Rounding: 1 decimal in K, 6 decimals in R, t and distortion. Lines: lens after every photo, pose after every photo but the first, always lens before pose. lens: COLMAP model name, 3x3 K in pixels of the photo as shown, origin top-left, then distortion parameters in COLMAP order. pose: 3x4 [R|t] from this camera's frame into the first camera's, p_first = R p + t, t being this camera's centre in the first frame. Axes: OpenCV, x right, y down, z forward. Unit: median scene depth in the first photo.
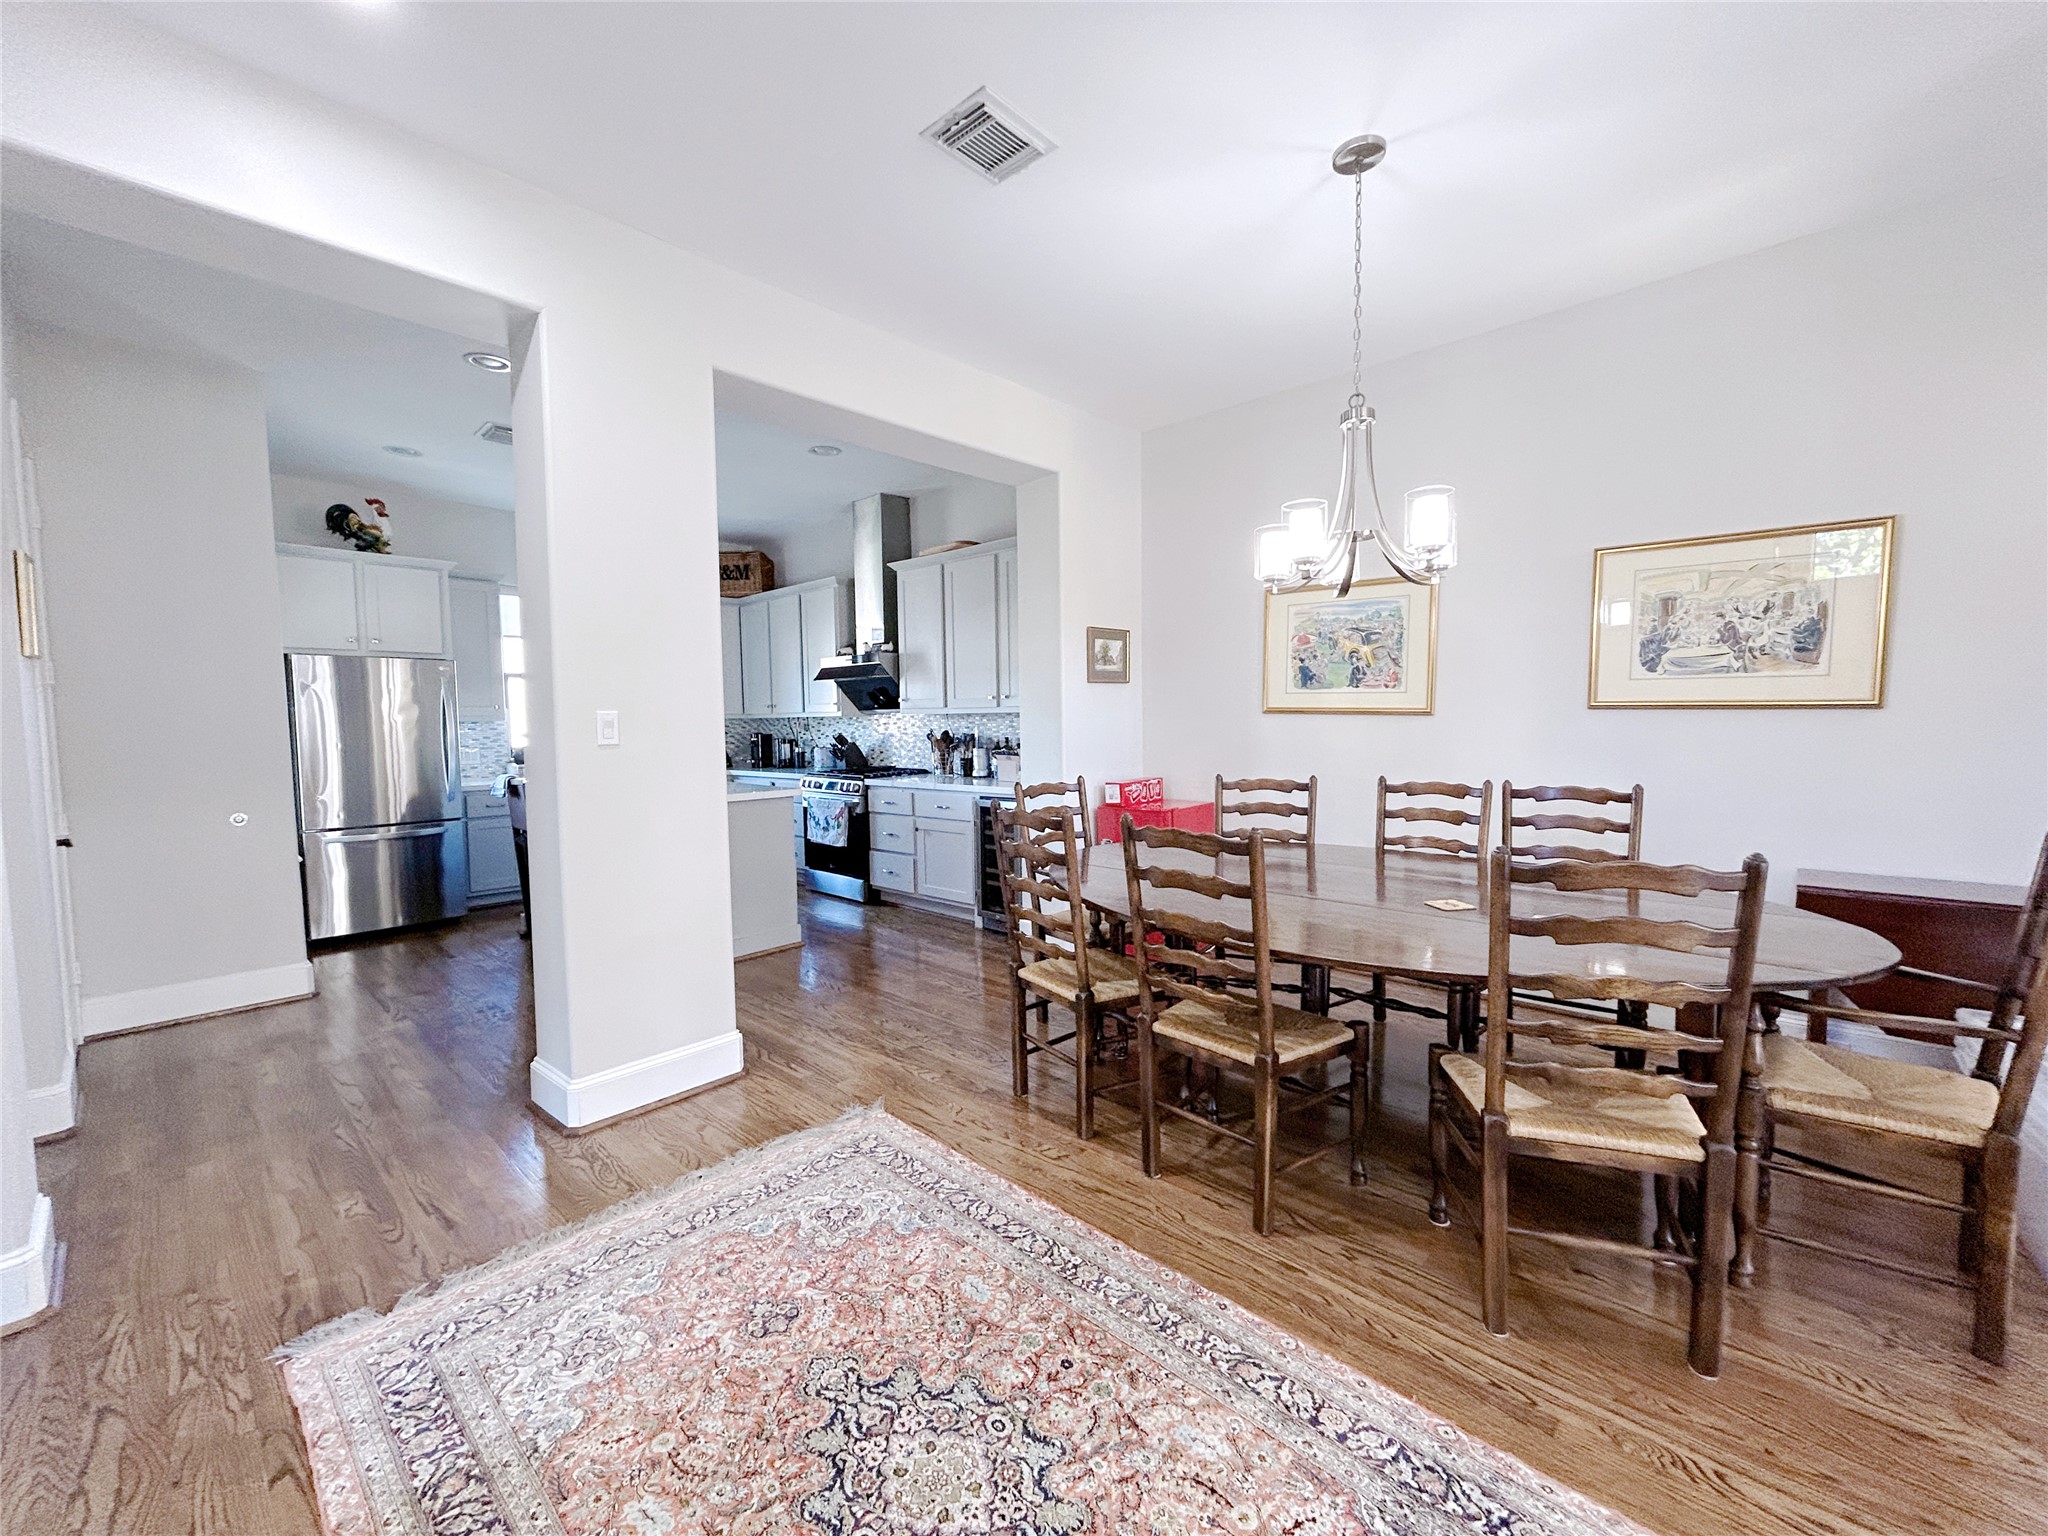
lens RADIAL K [[820.6, 0, 1021.9], [0, 820.6, 771.1], [0, 0, 1]] dist [-0.002323, 0.000493]
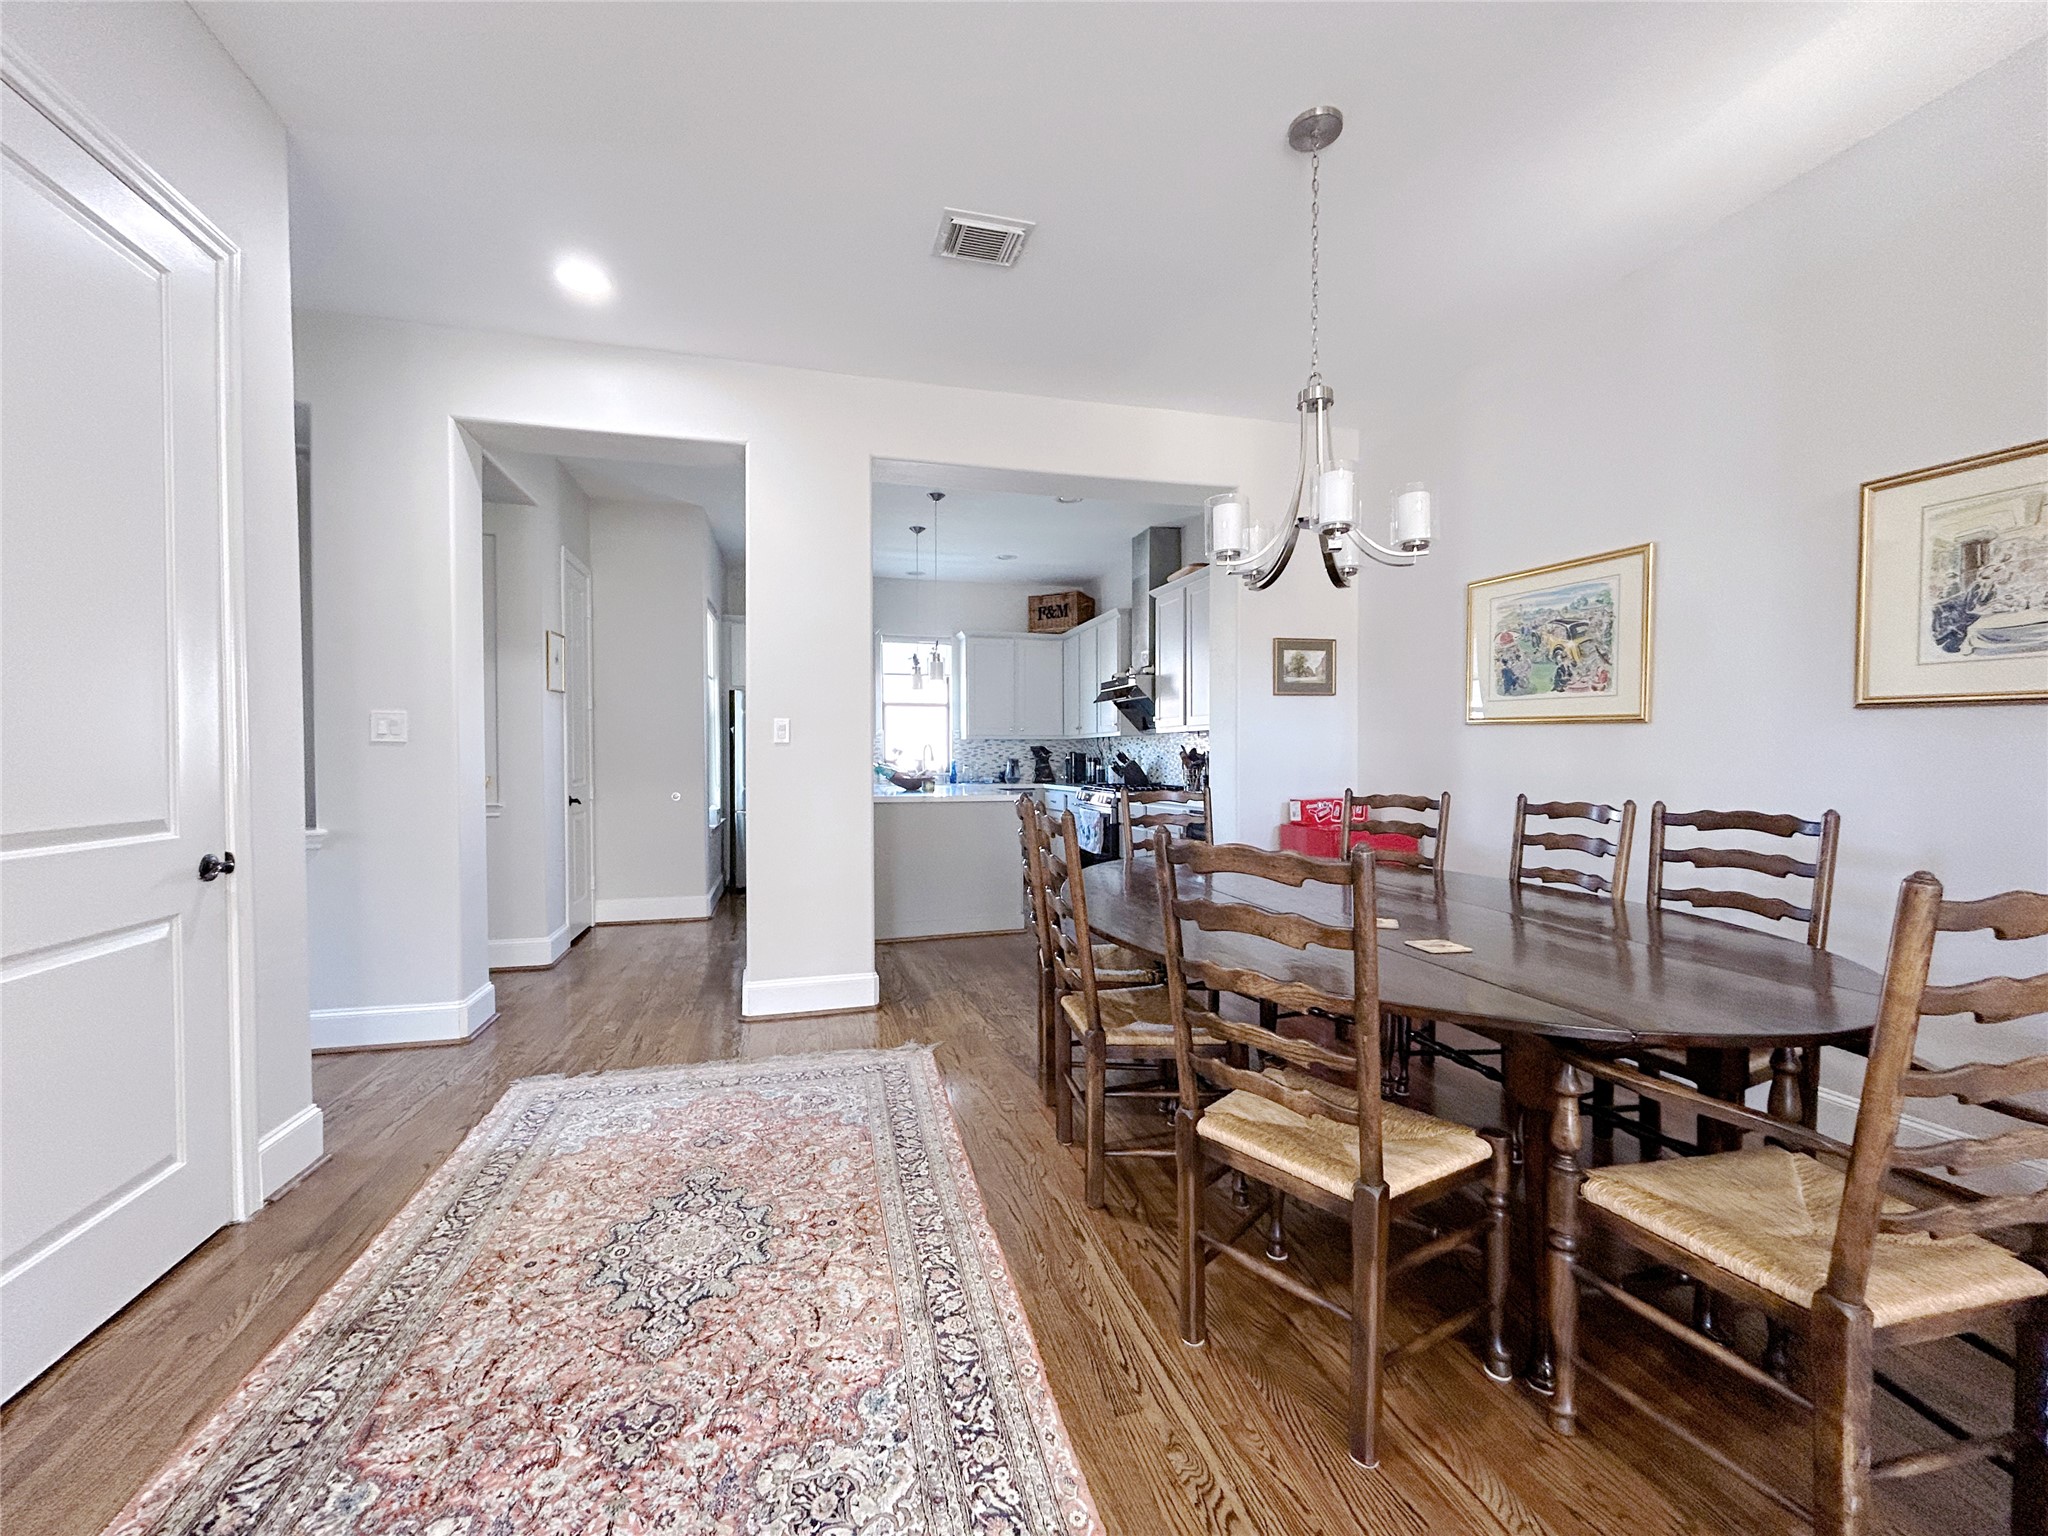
lens RADIAL K [[820.6, 0, 1018.9], [0, 820.6, 769.5], [0, 0, 1]] dist [-0.002323, 0.000493]
pose [[0.851714, 0.022262, -0.523534, 0.441000], [-0.043836, 0.998622, -0.028850, 0.027495], [0.522170, 0.047522, 0.851516, 0.024614]]
